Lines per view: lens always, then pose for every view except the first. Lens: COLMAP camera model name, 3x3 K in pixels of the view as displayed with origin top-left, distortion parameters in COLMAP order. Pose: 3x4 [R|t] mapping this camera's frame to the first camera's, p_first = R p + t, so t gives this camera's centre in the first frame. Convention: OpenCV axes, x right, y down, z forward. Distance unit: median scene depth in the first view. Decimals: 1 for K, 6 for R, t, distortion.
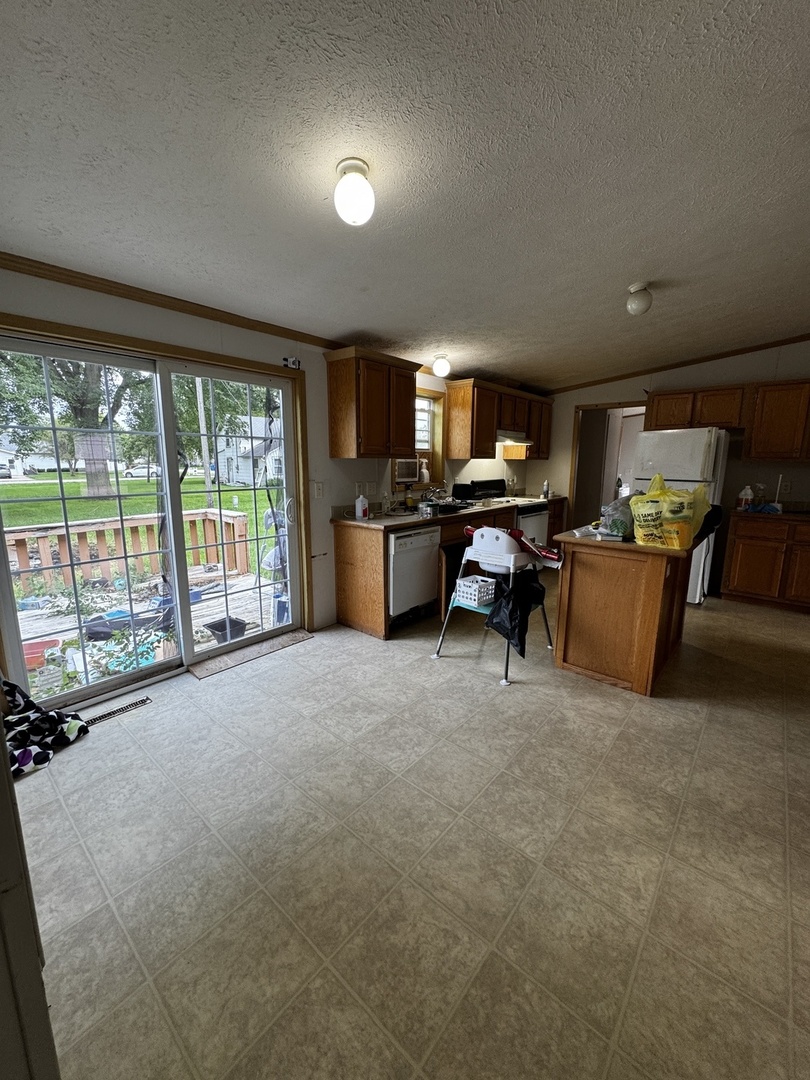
lens RADIAL K [[430.8, 0, 407.0], [0, 430.8, 537.5], [0, 0, 1]] dist [-0.003993, 0.000526]
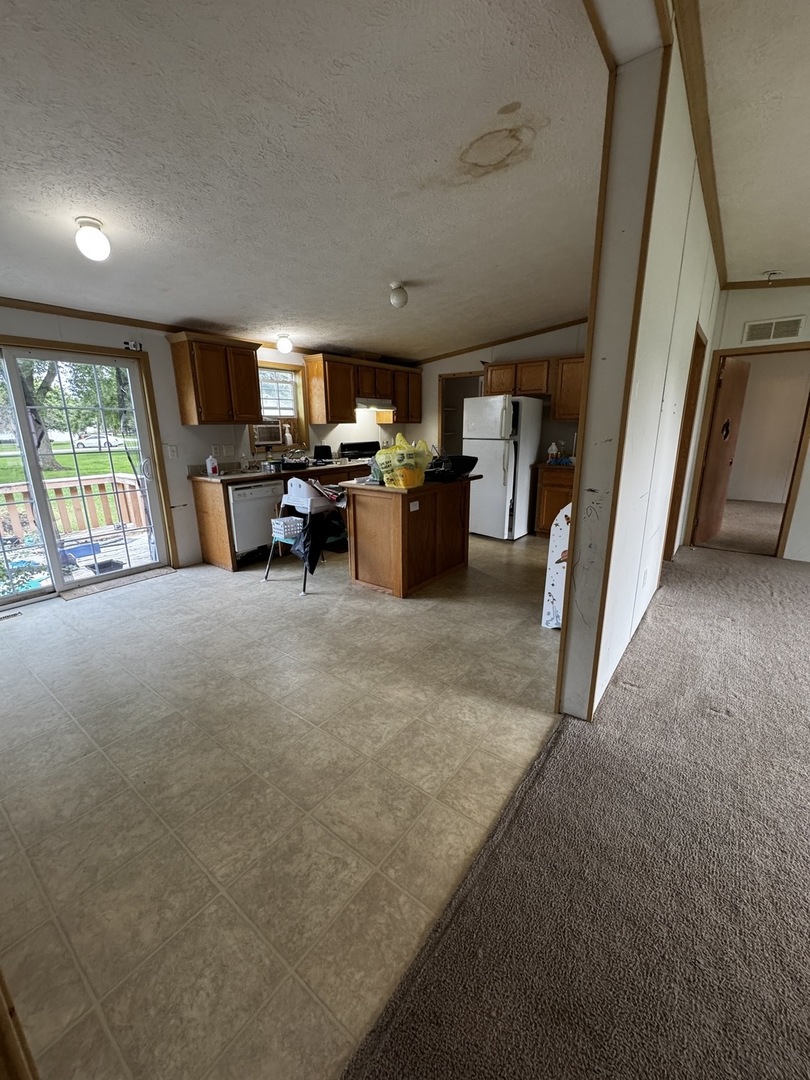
lens RADIAL K [[430.8, 0, 406.8], [0, 430.8, 538.0], [0, 0, 1]] dist [-0.003993, 0.000526]
pose [[0.998099, -0.029270, 0.054230, 0.407239], [0.024936, 0.996568, 0.078938, 0.056261], [-0.056355, -0.077436, 0.995403, -0.283008]]
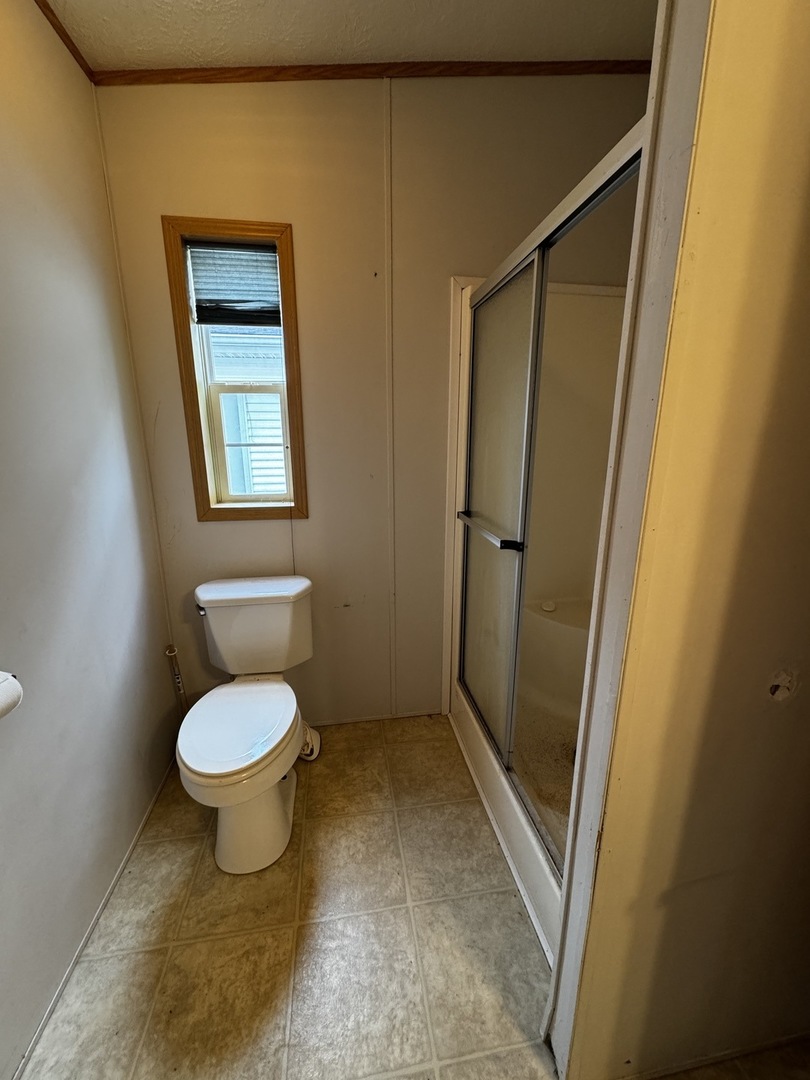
lens RADIAL K [[430.8, 0, 406.5], [0, 430.8, 543.8], [0, 0, 1]] dist [-0.003993, 0.000526]
pose [[0.645048, -0.205320, 0.736042, -0.386314], [0.132024, 0.978685, 0.157303, -0.060909], [-0.752651, -0.004293, 0.658406, 0.325009]]
